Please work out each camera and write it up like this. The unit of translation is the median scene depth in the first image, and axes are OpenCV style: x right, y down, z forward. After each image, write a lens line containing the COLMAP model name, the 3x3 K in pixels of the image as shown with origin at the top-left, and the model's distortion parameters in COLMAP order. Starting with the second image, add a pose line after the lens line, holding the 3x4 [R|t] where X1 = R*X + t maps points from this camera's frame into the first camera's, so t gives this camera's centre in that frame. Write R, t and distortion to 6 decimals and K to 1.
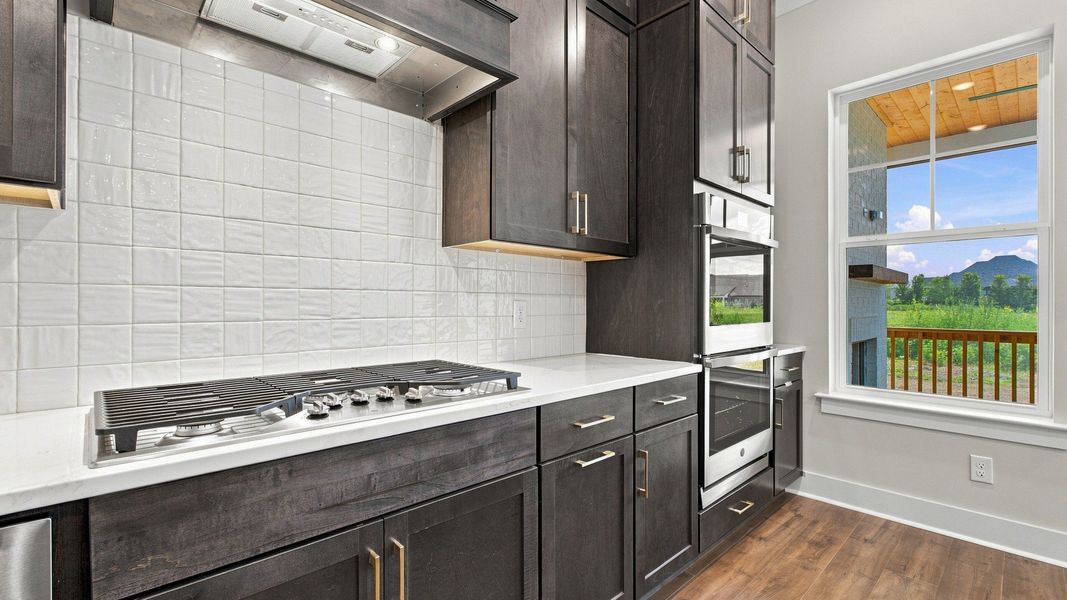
lens RADIAL K [[466.2, 0, 537.9], [0, 466.2, 299.3], [0, 0, 1]] dist [0.013747, -0.000238]
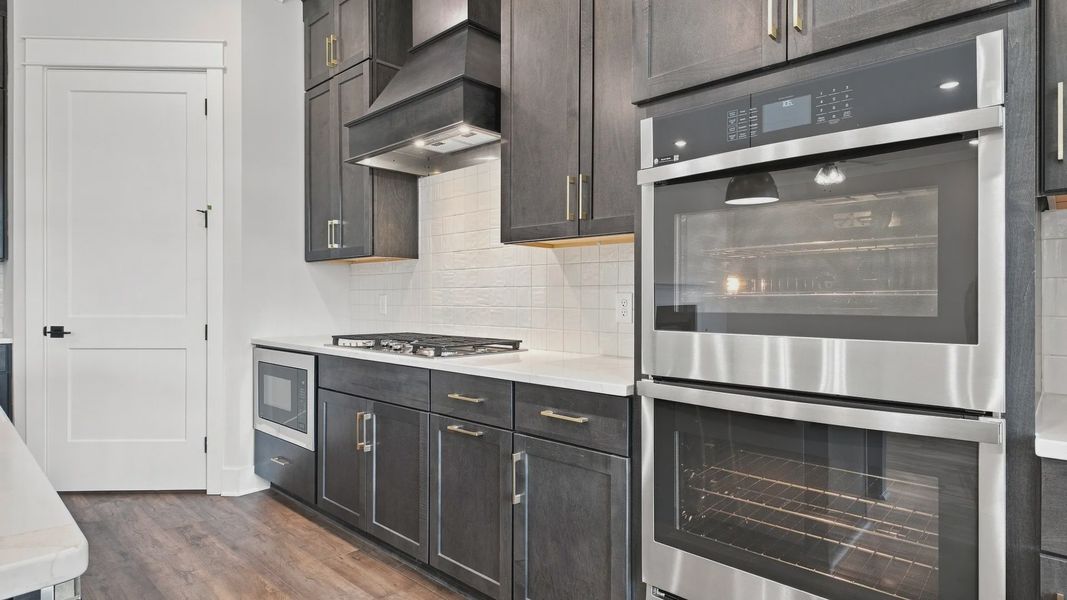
lens RADIAL K [[555.3, 0, 533.9], [0, 555.3, 304.3], [0, 0, 1]] dist [0.001221, -0.000200]
pose [[0.055625, 0.000560, -0.998452, 1.479874], [-0.003518, 0.999994, 0.000365, 0.034917], [0.998446, 0.003492, 0.055626, 1.099788]]
